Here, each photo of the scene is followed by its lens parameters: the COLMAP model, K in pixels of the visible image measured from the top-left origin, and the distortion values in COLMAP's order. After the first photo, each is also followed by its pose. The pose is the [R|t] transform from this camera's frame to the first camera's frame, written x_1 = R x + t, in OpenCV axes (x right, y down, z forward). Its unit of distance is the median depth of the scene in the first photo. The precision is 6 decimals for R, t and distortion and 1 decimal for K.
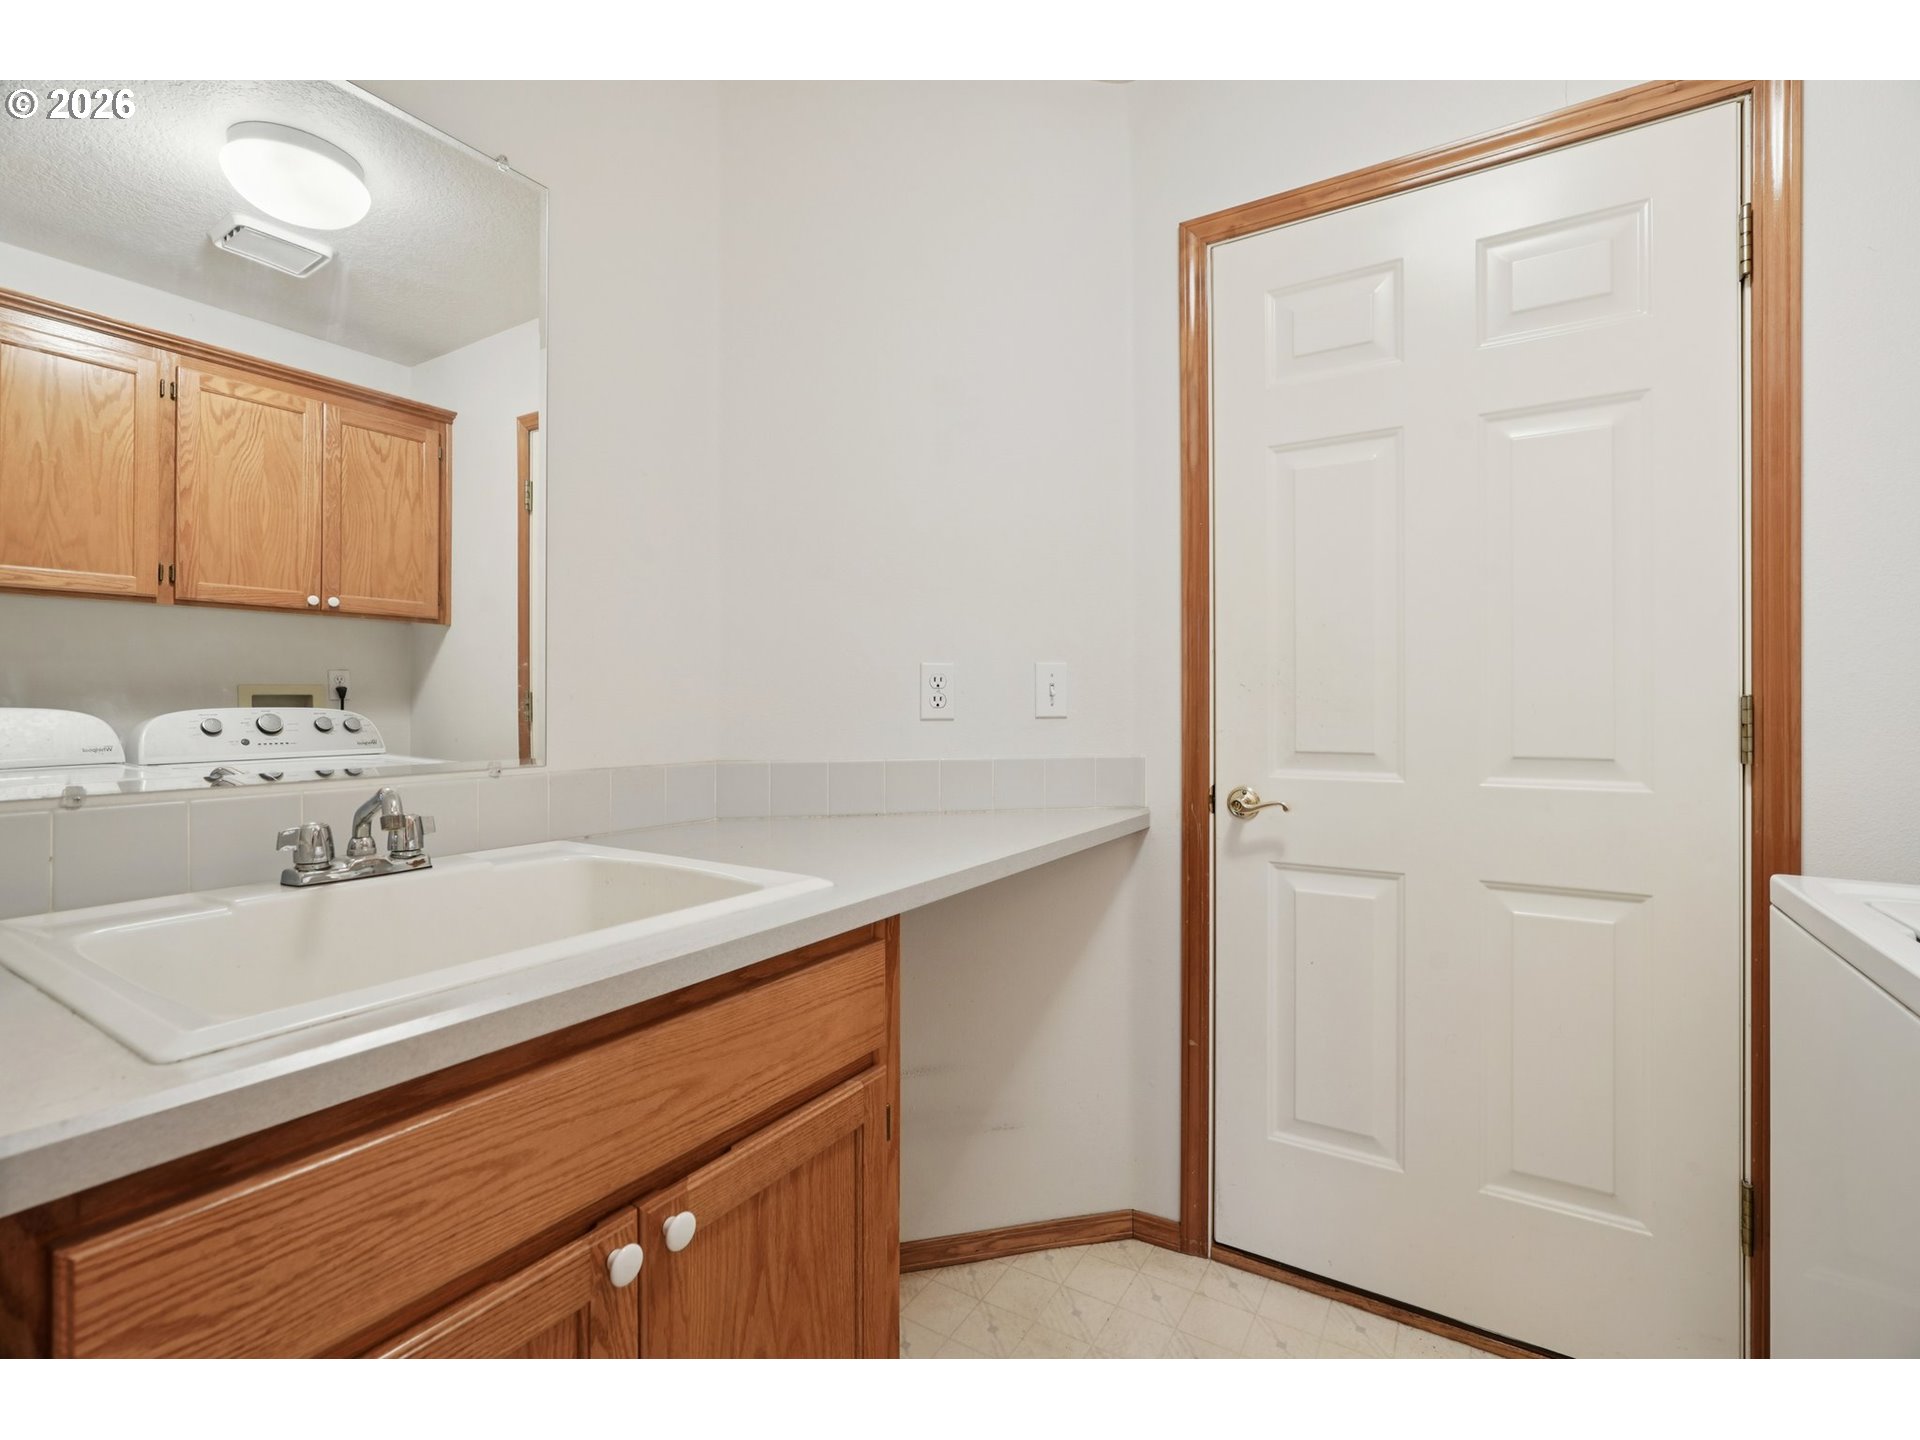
lens RADIAL K [[868.4, 0, 954.9], [0, 868.4, 710.1], [0, 0, 1]] dist [-0.018715, 0.007330]
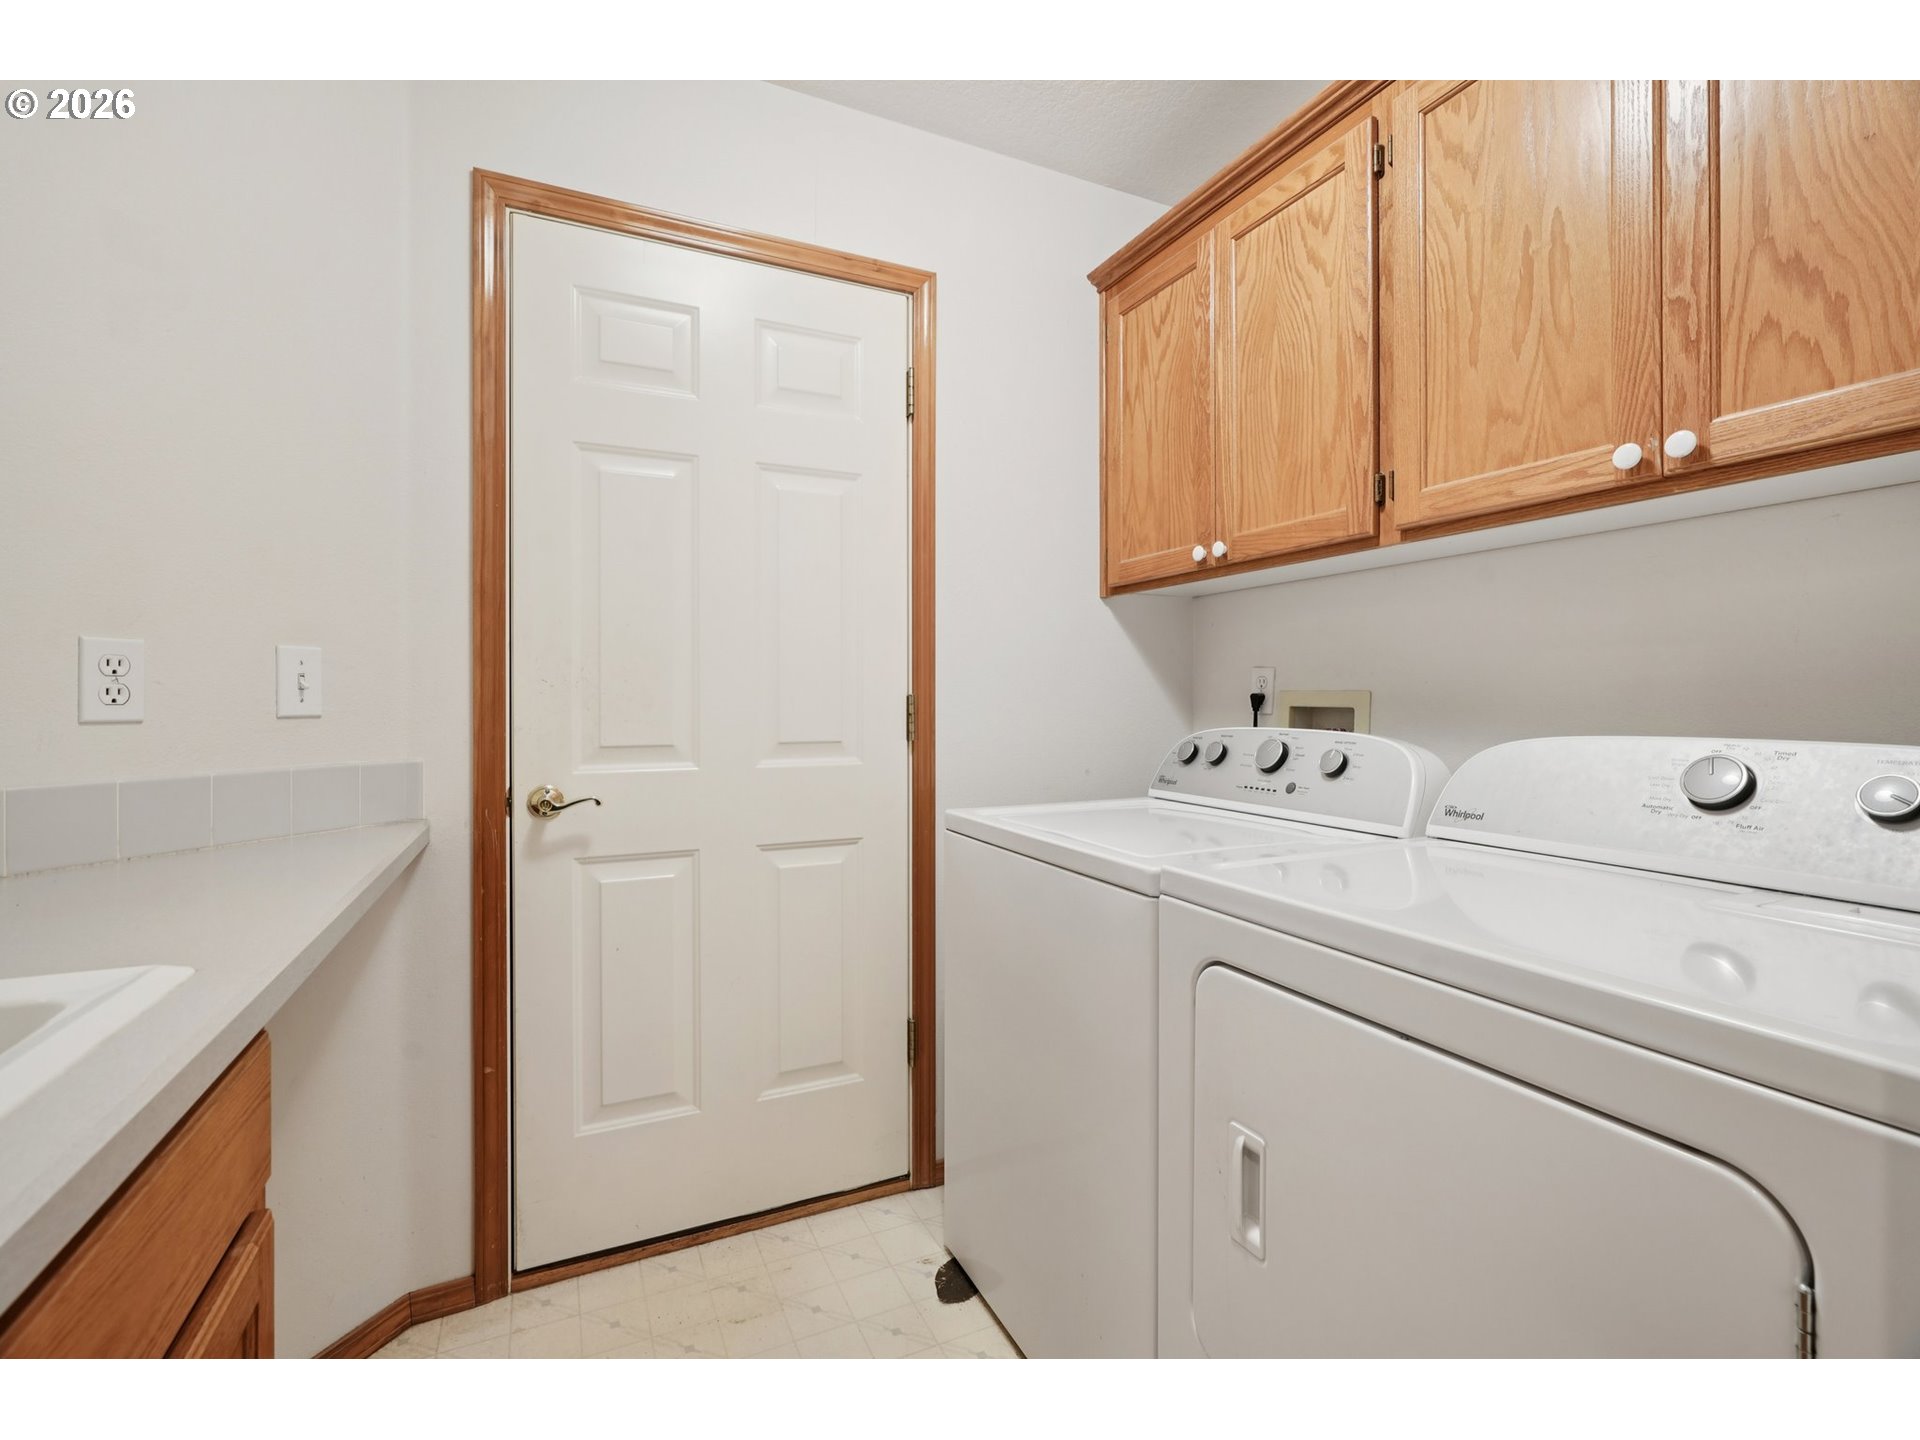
lens RADIAL K [[868.4, 0, 954.9], [0, 868.4, 710.1], [0, 0, 1]] dist [-0.018715, 0.007330]
pose [[0.530891, -0.007631, 0.847406, -0.244436], [0.006026, 0.999968, 0.005229, 0.001762], [-0.847418, 0.002330, 0.530920, 0.099655]]
